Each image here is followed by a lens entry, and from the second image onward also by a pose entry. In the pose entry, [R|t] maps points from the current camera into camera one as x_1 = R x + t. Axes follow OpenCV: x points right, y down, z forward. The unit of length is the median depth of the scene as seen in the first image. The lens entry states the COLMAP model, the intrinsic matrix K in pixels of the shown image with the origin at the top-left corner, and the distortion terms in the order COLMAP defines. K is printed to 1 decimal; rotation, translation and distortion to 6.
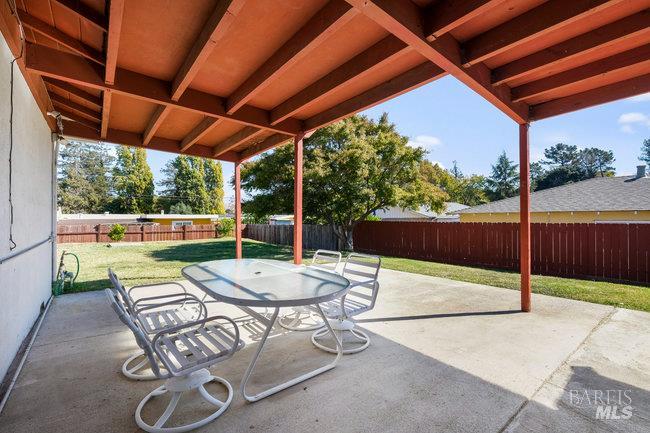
lens RADIAL K [[283.6, 0, 325.1], [0, 283.6, 219.0], [0, 0, 1]] dist [-0.007853, -0.000219]
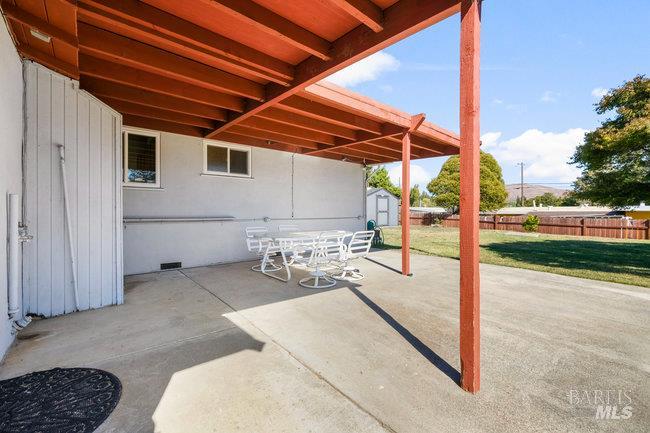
lens RADIAL K [[283.6, 0, 322.0], [0, 283.6, 214.6], [0, 0, 1]] dist [-0.007853, -0.000219]
pose [[0.030572, 0.017576, -0.999378, 0.227698], [-0.008749, 0.999812, 0.017316, 0.002702], [0.999494, 0.008214, 0.030720, 0.138190]]
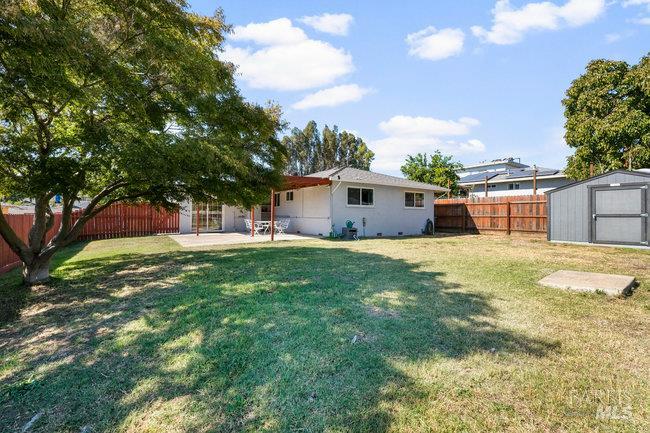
lens RADIAL K [[283.6, 0, 321.0], [0, 283.6, 215.7], [0, 0, 1]] dist [-0.007853, -0.000219]
pose [[-0.998017, 0.003576, 0.062841, -0.258590], [0.004049, 0.999964, 0.007398, 0.001847], [-0.062812, 0.007638, -0.997996, 0.937577]]
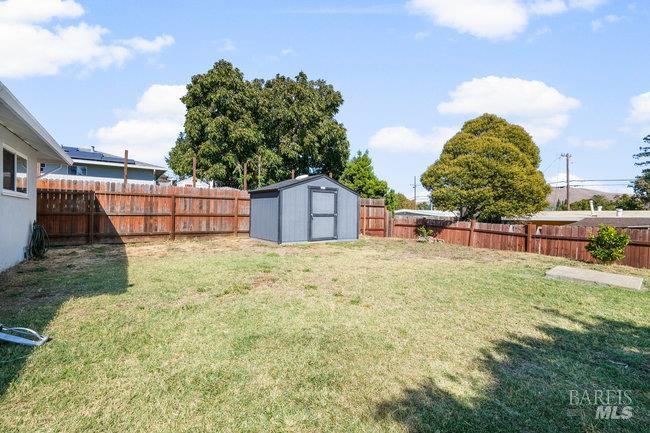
lens RADIAL K [[283.6, 0, 322.2], [0, 283.6, 215.5], [0, 0, 1]] dist [-0.007853, -0.000219]
pose [[-0.058246, 0.009117, -0.998261, -0.182633], [-0.017299, 0.999799, 0.010140, 0.002292], [0.998152, 0.017860, -0.058077, 0.416346]]
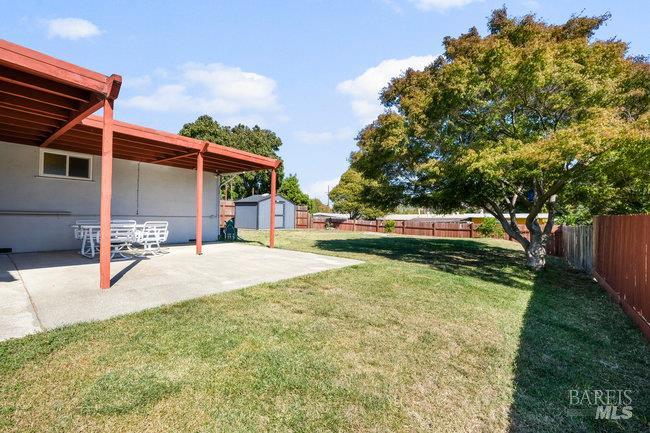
lens RADIAL K [[283.6, 0, 324.6], [0, 283.6, 217.0], [0, 0, 1]] dist [-0.007853, -0.000219]
pose [[0.237273, 0.003465, -0.971437, 0.365710], [-0.020858, 0.999781, -0.001528, 0.011499], [0.971219, 0.020625, 0.237293, 0.297586]]
